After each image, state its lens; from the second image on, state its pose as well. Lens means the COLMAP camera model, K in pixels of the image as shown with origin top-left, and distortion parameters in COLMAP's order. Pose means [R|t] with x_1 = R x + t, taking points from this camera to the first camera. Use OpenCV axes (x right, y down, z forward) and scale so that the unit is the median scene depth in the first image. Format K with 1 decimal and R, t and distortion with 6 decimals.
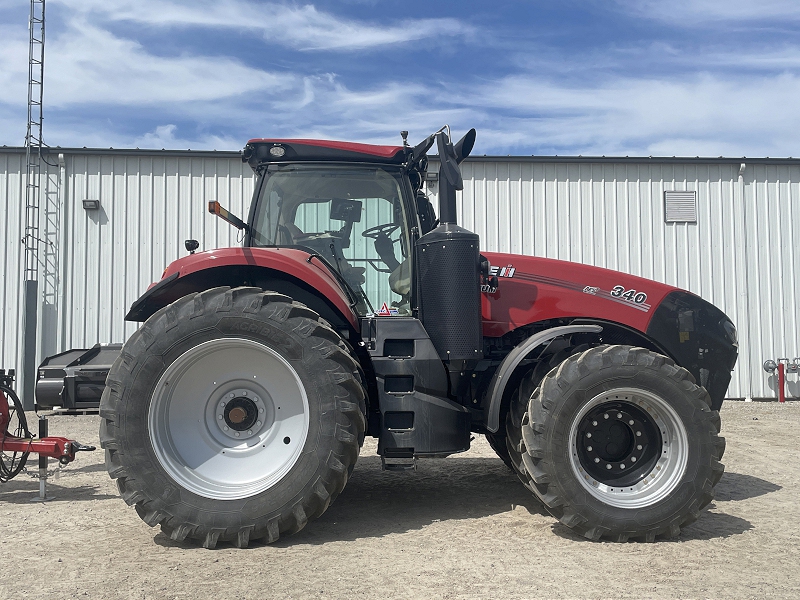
lens RADIAL K [[771.9, 0, 397.5], [0, 771.9, 302.9], [0, 0, 1]] dist [0.099555, -0.142160]
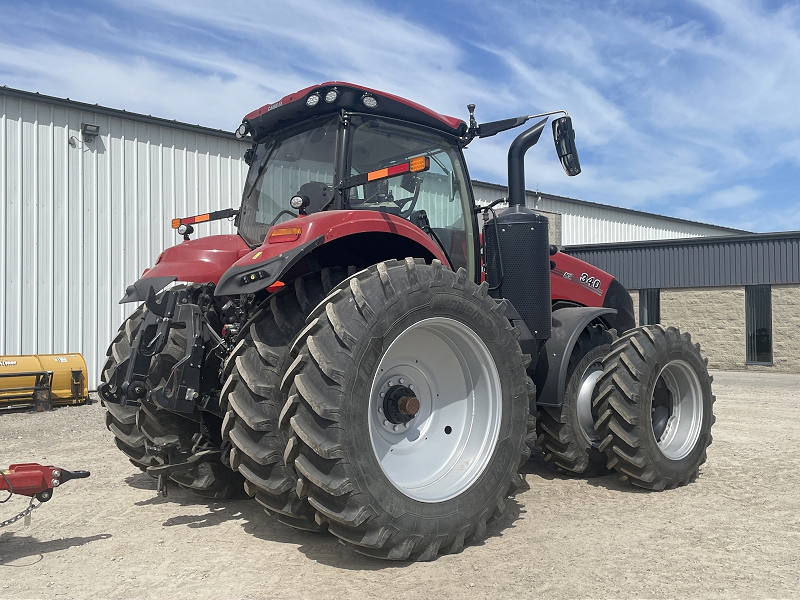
lens RADIAL K [[771.9, 0, 397.5], [0, 771.9, 302.9], [0, 0, 1]] dist [0.099555, -0.142160]
pose [[0.762300, 0.015450, 0.647040, -0.771503], [-0.031257, 0.999427, 0.012960, 0.018419], [-0.646469, -0.030104, 0.762346, 0.349337]]
